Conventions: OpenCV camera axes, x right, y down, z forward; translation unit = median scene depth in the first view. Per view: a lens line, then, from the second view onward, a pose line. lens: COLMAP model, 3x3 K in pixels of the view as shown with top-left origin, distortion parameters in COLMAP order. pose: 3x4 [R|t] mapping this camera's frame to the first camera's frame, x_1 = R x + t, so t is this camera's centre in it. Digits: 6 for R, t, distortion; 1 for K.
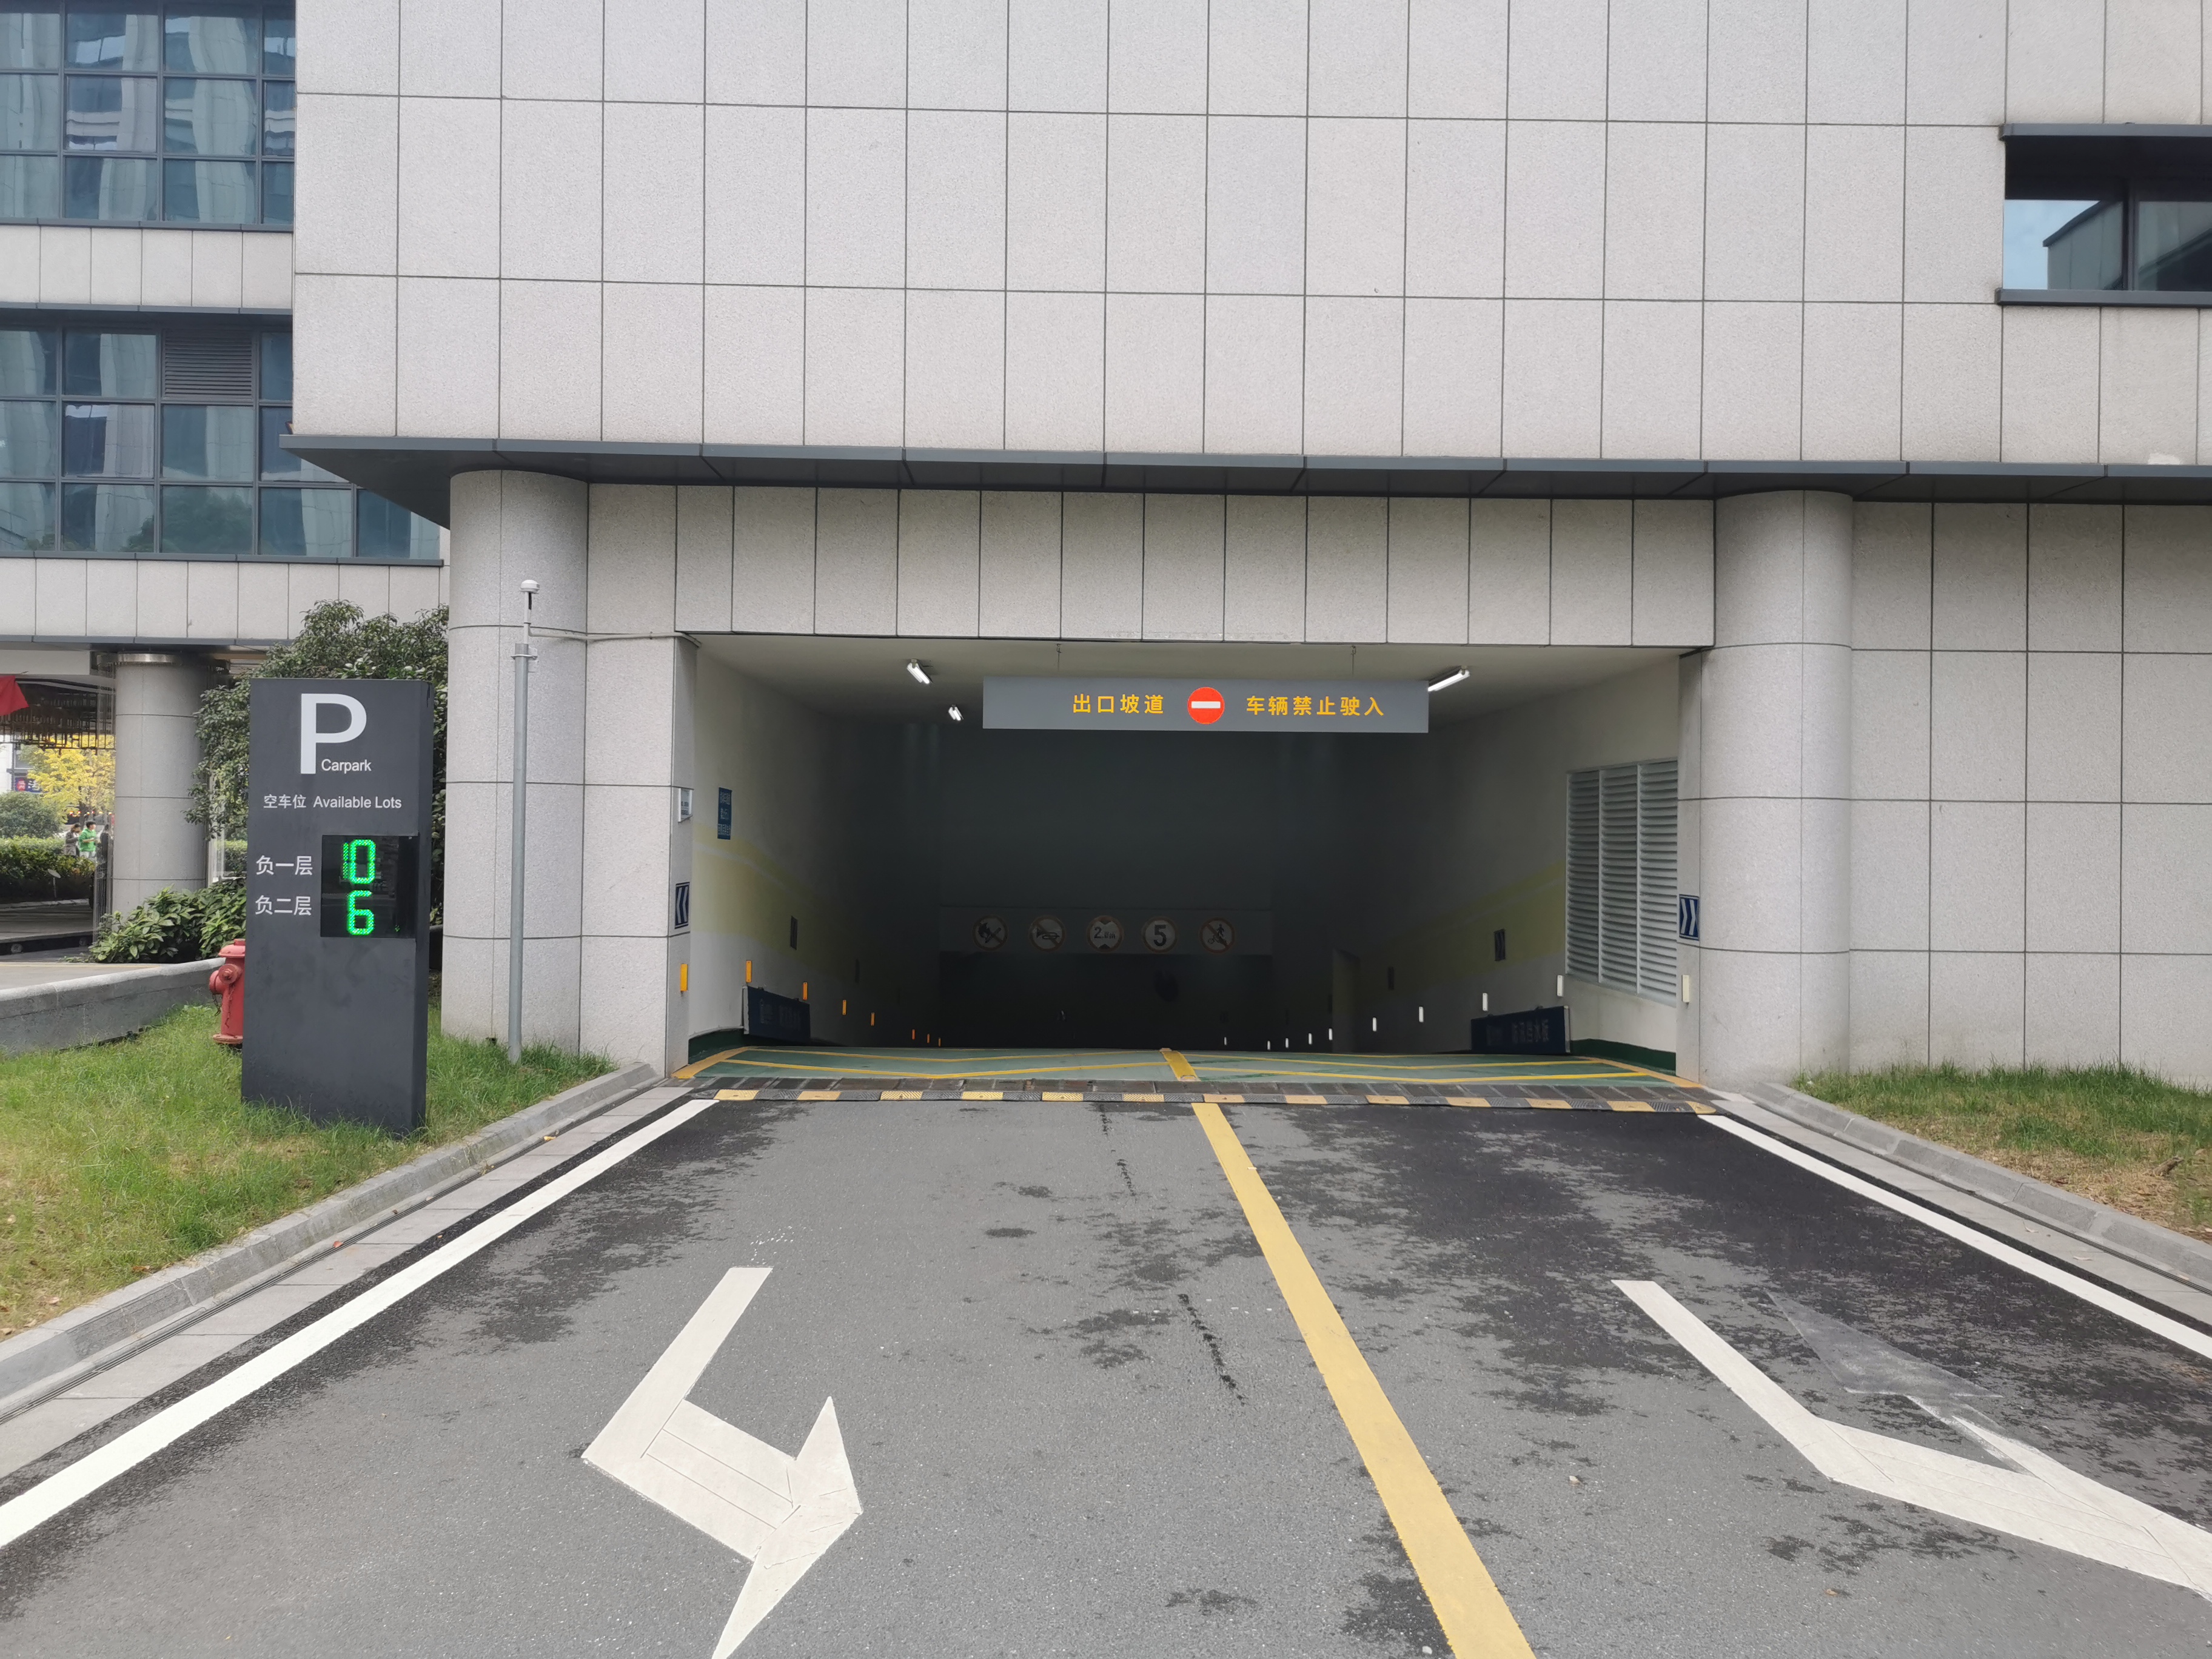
lens RADIAL K [[1731.3, 0, 1109.6], [0, 1731.3, 825.9], [0, 0, 1]] dist [0.046360, 0.000373]
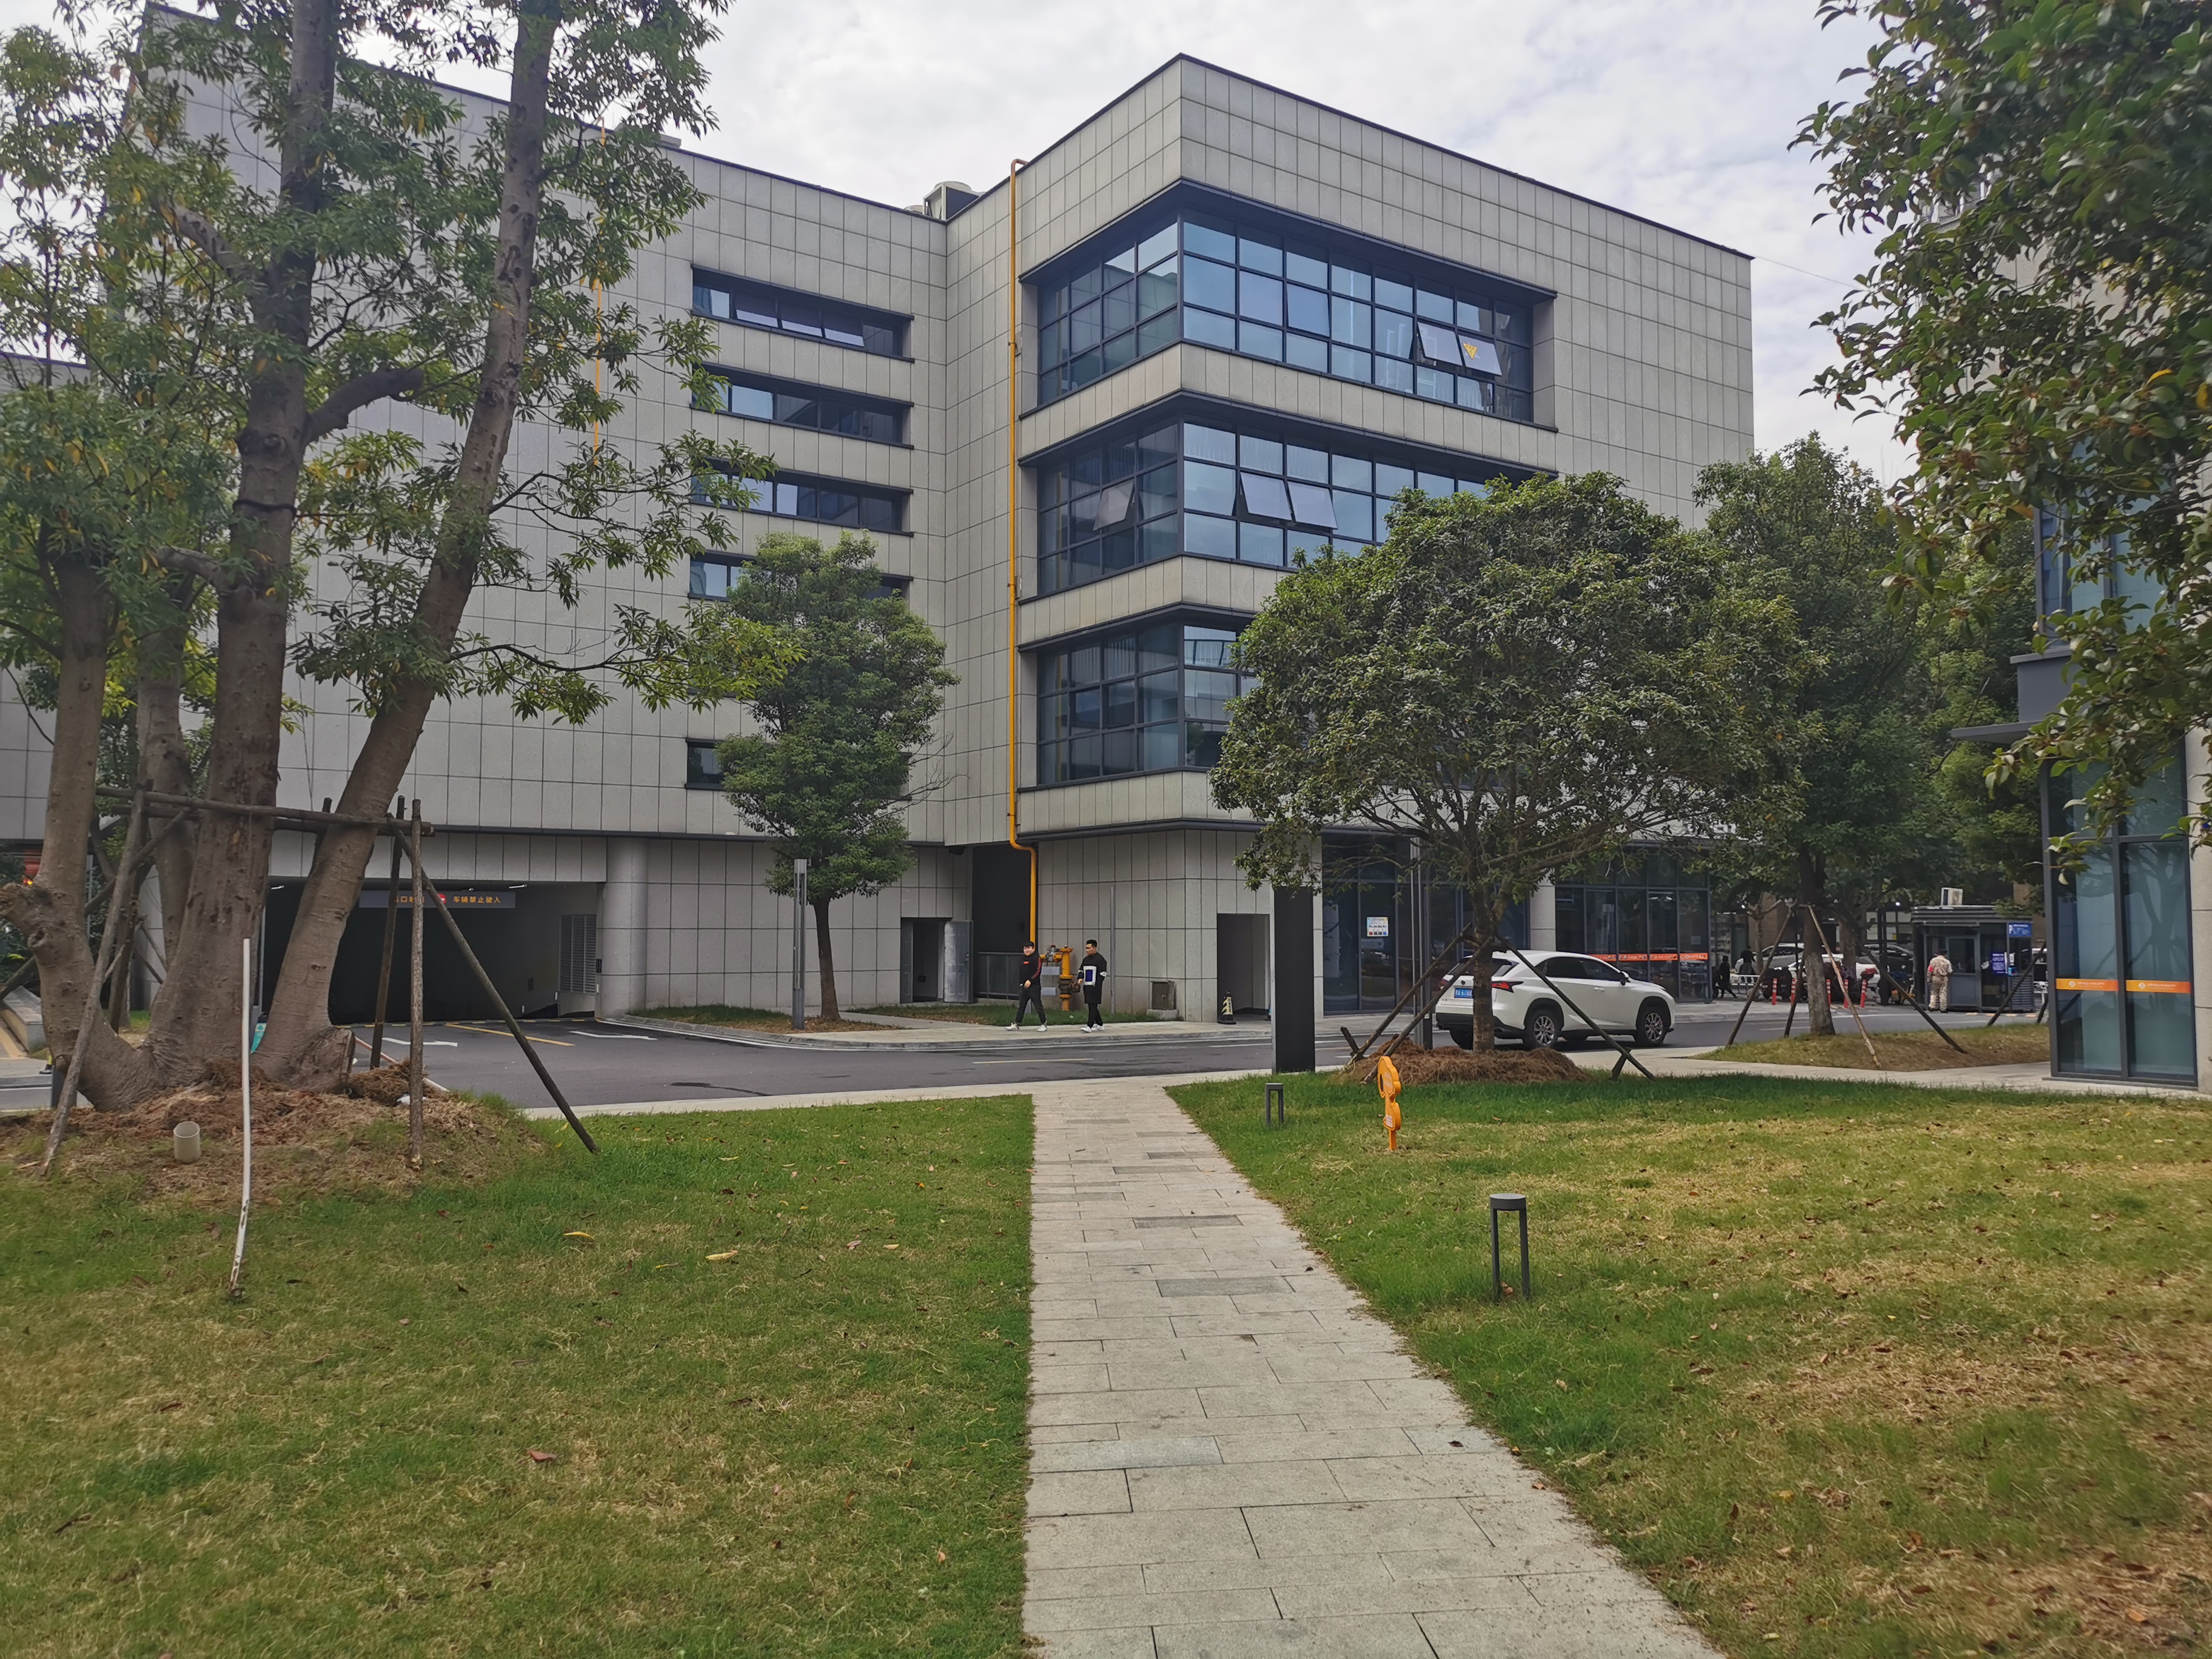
lens RADIAL K [[1731.3, 0, 1112.8], [0, 1731.3, 822.6], [0, 0, 1]] dist [0.046360, 0.000373]
pose [[0.841052, 0.022357, 0.540493, -0.616589], [0.003433, 0.998905, -0.046660, -0.059364], [-0.540944, 0.041099, 0.840054, -2.247841]]
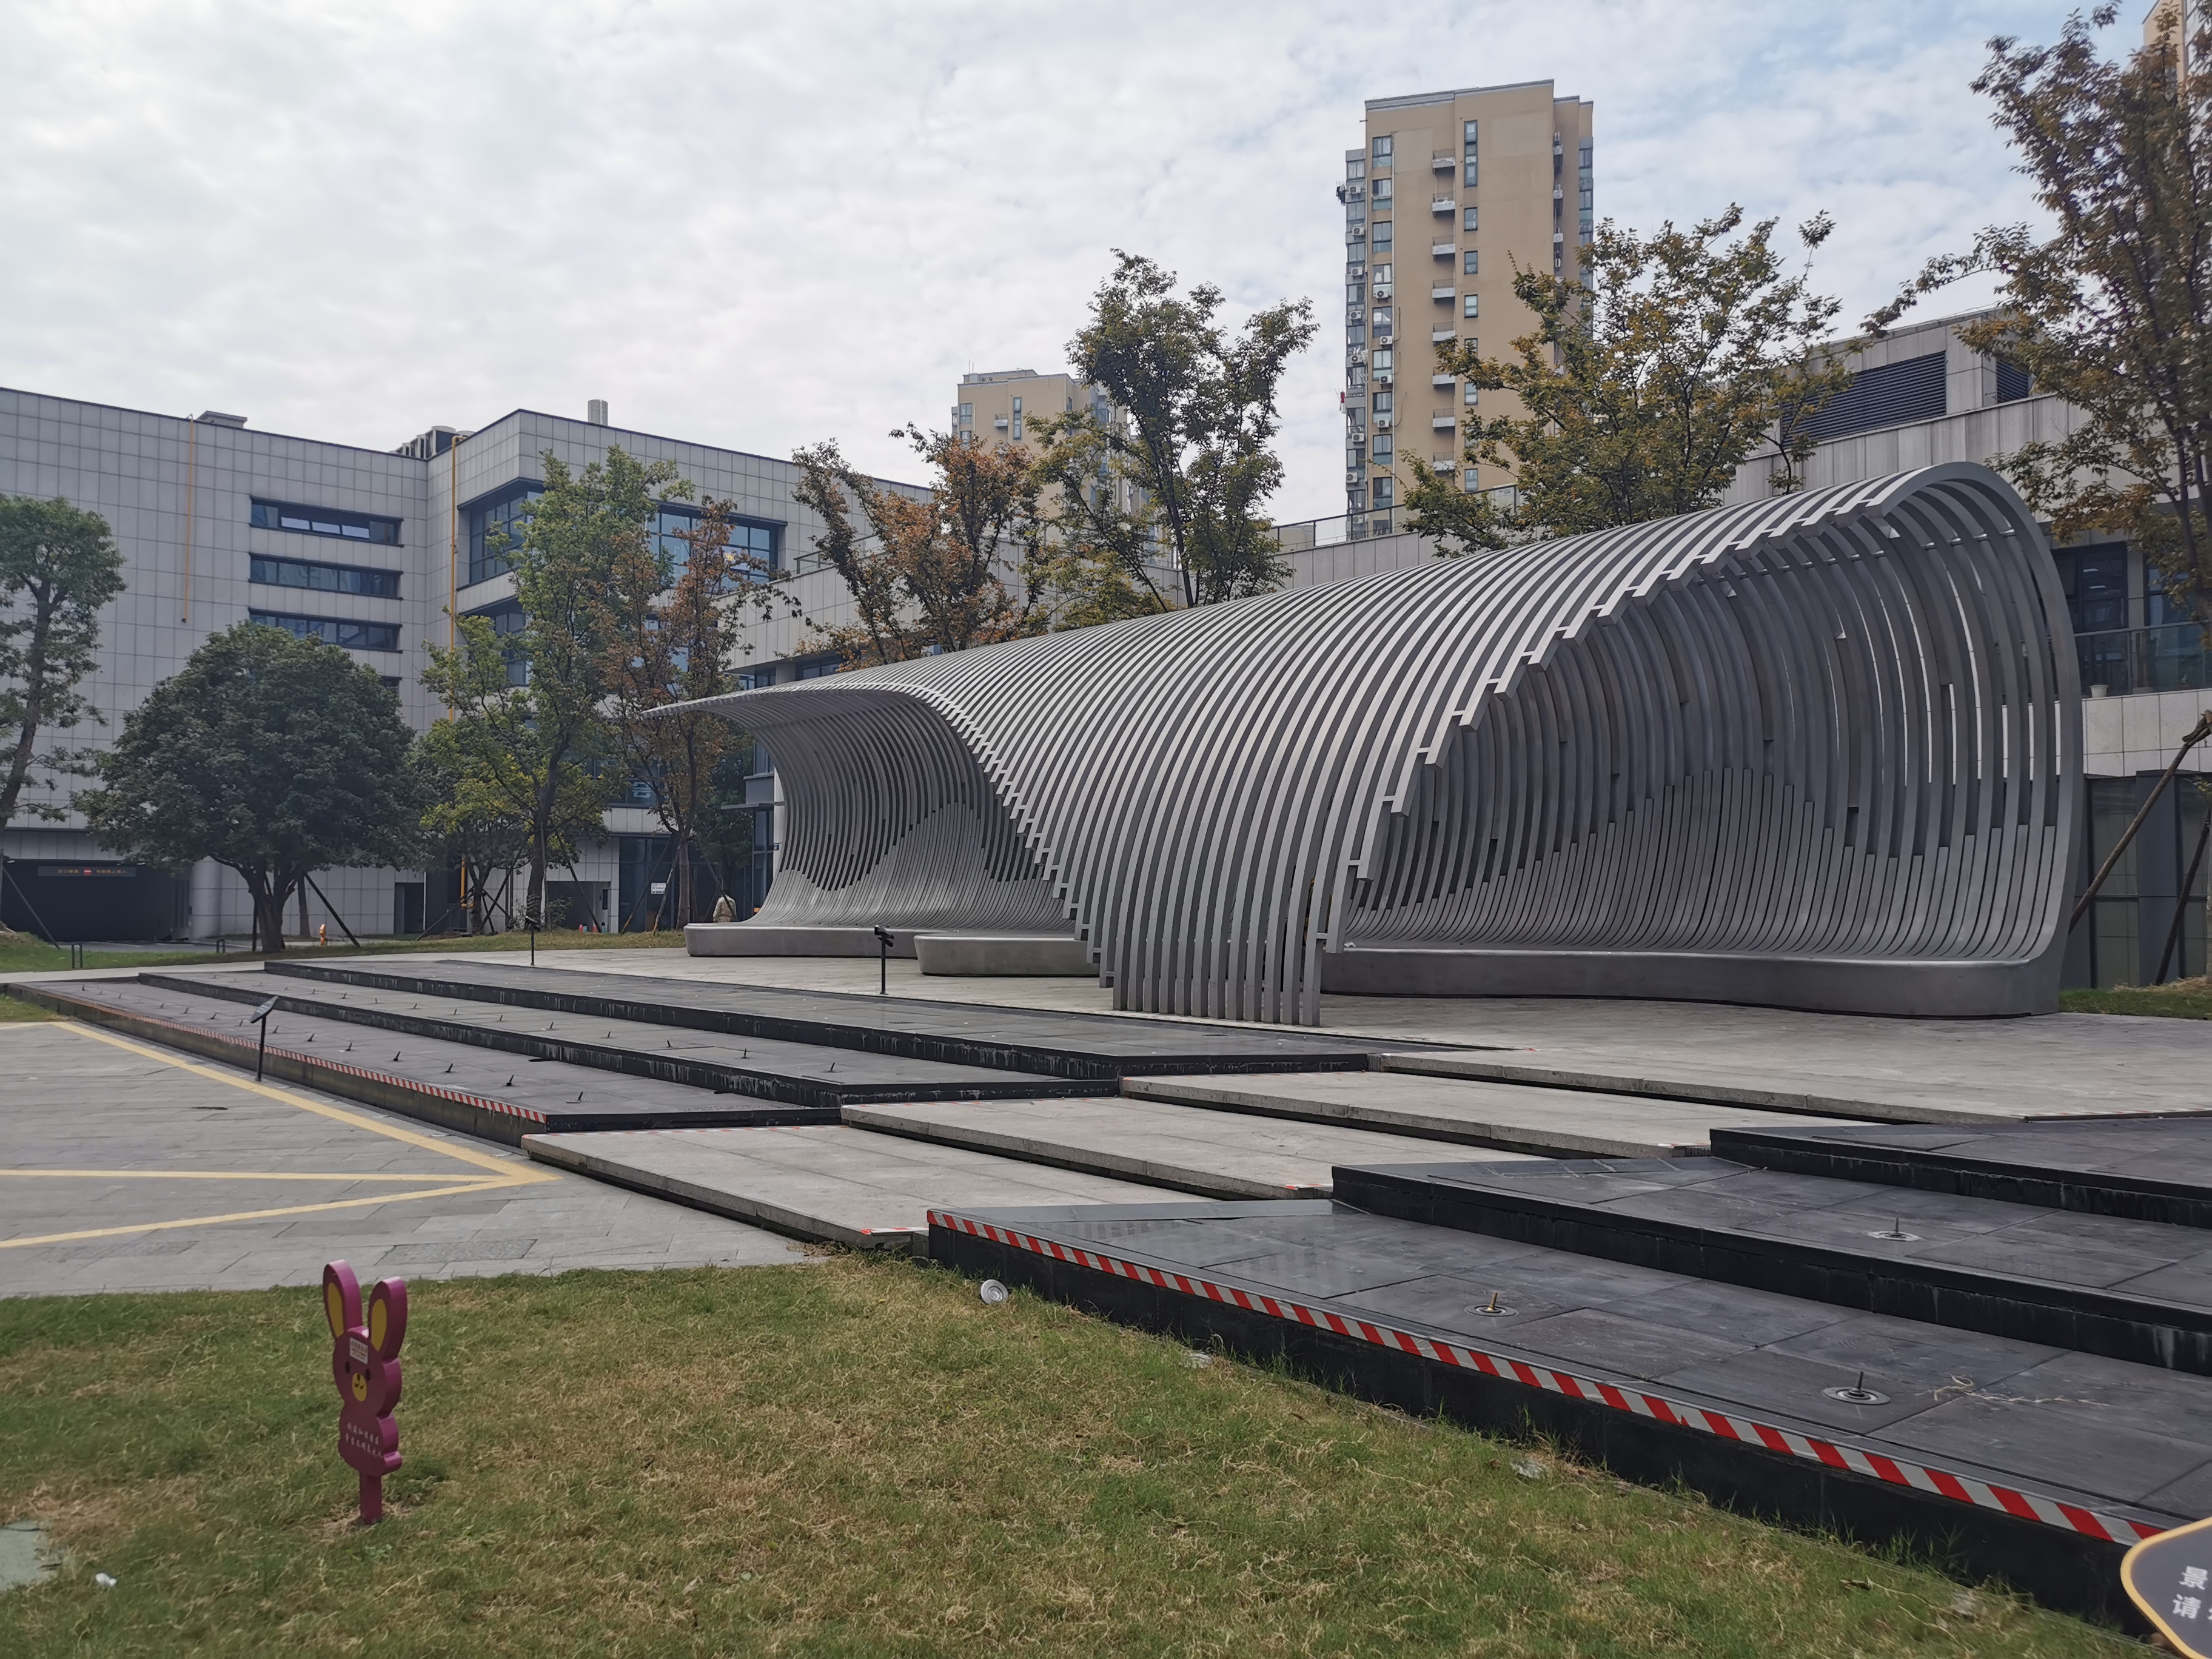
lens RADIAL K [[1731.3, 0, 1104.5], [0, 1731.3, 839.8], [0, 0, 1]] dist [0.046360, 0.000373]
pose [[0.776940, 0.014783, 0.629401, -0.925263], [0.001302, 0.999684, -0.025086, -0.027058], [-0.629573, 0.020310, 0.776676, -5.207665]]
